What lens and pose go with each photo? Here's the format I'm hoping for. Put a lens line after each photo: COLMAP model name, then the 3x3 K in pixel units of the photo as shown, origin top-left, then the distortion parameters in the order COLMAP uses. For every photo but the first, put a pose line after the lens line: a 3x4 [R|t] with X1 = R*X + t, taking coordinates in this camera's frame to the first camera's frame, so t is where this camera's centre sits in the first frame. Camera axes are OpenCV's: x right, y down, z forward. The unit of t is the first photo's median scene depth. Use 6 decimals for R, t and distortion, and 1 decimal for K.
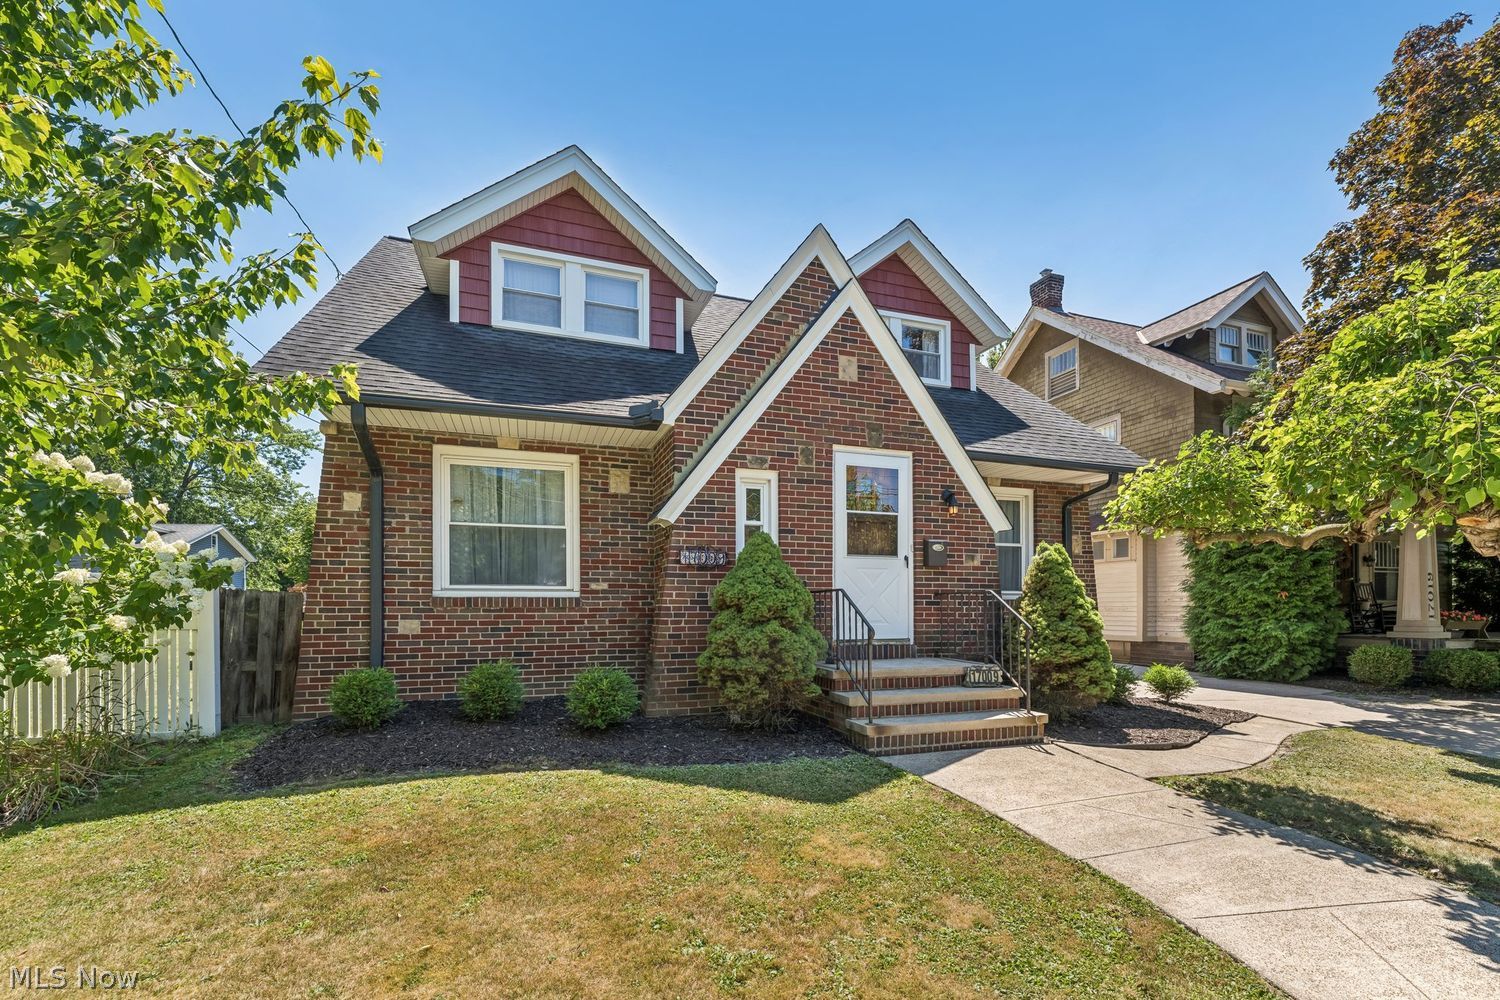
lens RADIAL K [[629.0, 0, 724.9], [0, 629.0, 606.4], [0, 0, 1]] dist [-0.001586, -0.000111]
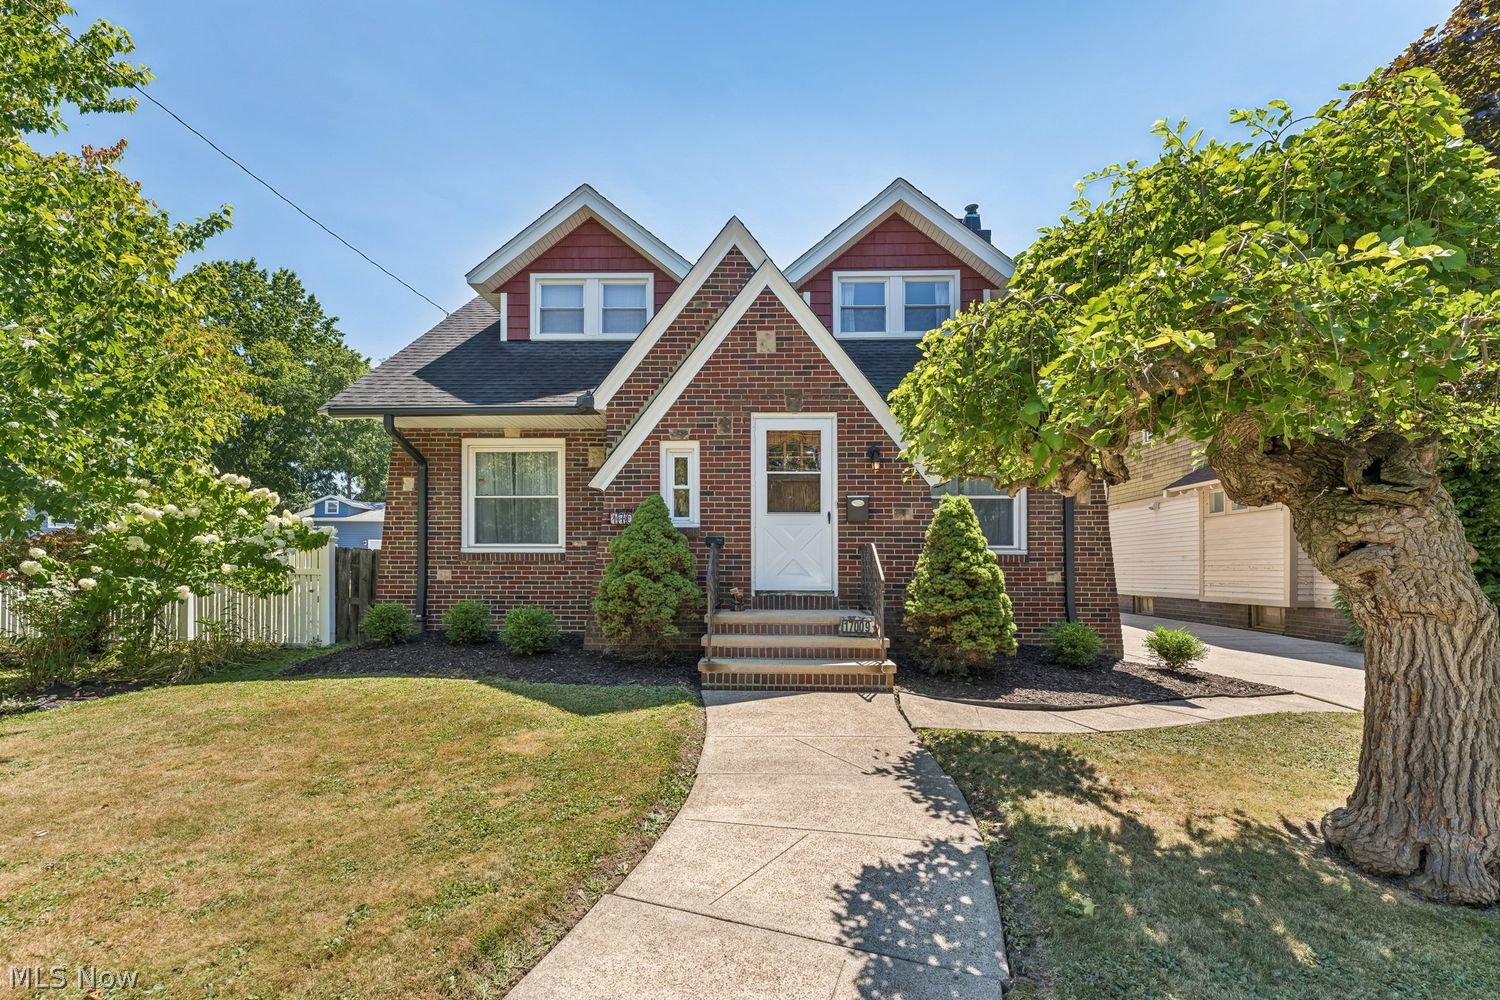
lens RADIAL K [[603.4, 0, 715.1], [0, 603.4, 565.9], [0, 0, 1]] dist [-0.001822, -0.000252]
pose [[0.936724, 0.003552, -0.350050, 0.494604], [-0.004264, 0.999990, -0.001265, 0.012573], [0.350042, 0.002678, 0.936730, -0.010996]]
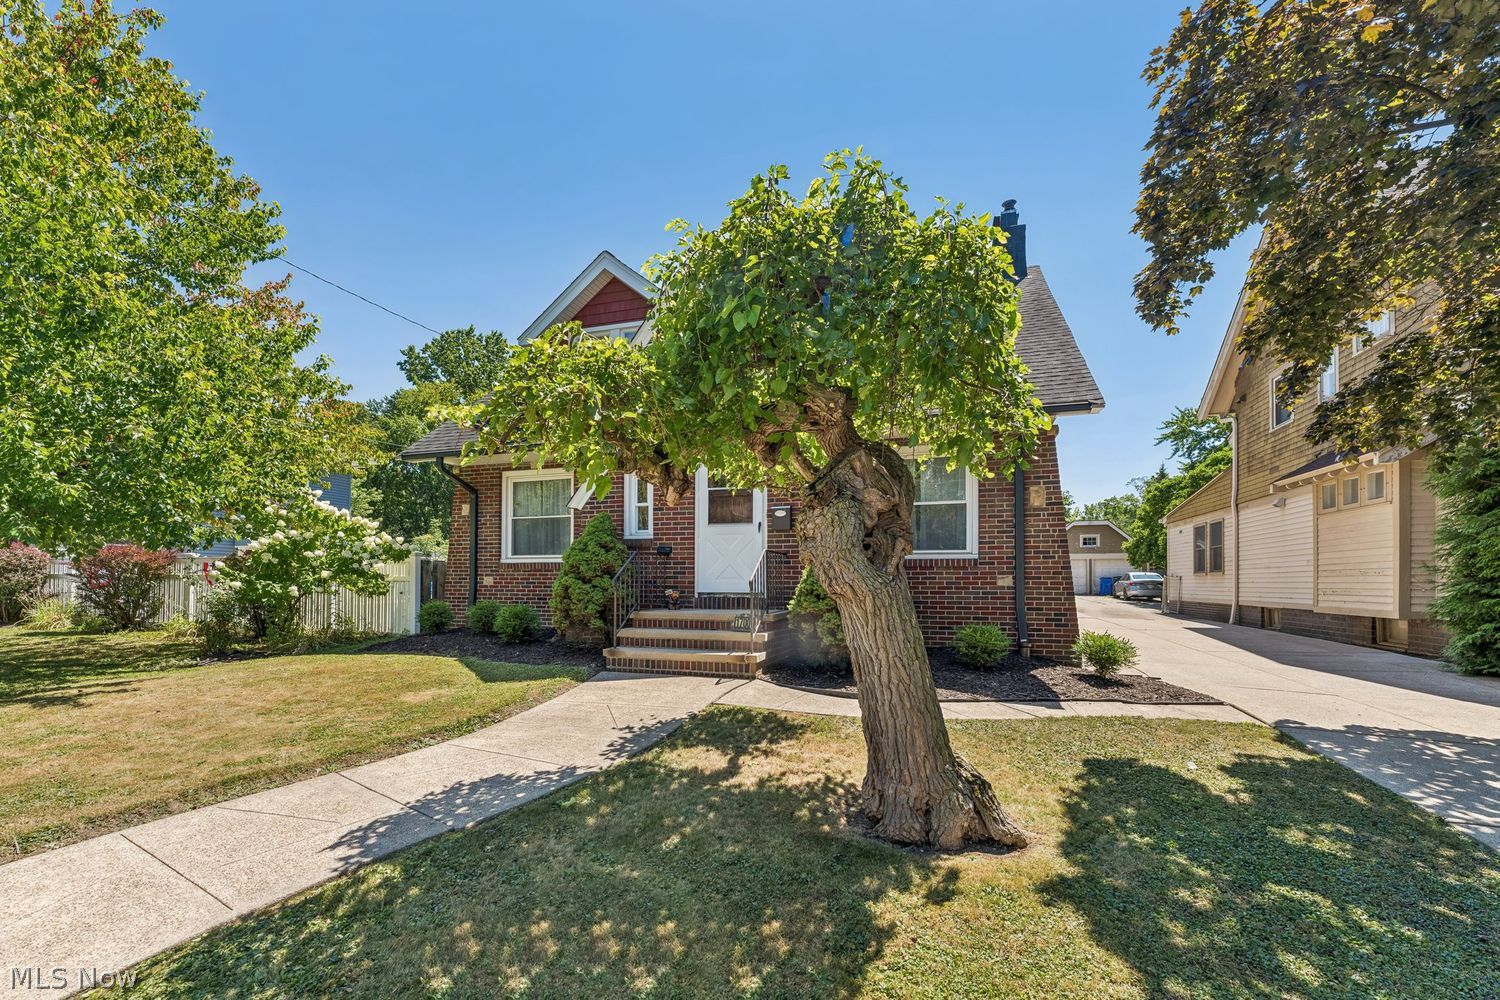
lens RADIAL K [[588.8, 0, 712.1], [0, 588.8, 577.3], [0, 0, 1]] dist [-0.001524, -0.000068]
pose [[0.806239, -0.000911, -0.591590, 0.924268], [-0.001241, 0.999994, -0.003231, 0.027706], [0.591589, 0.003339, 0.806233, 0.070758]]
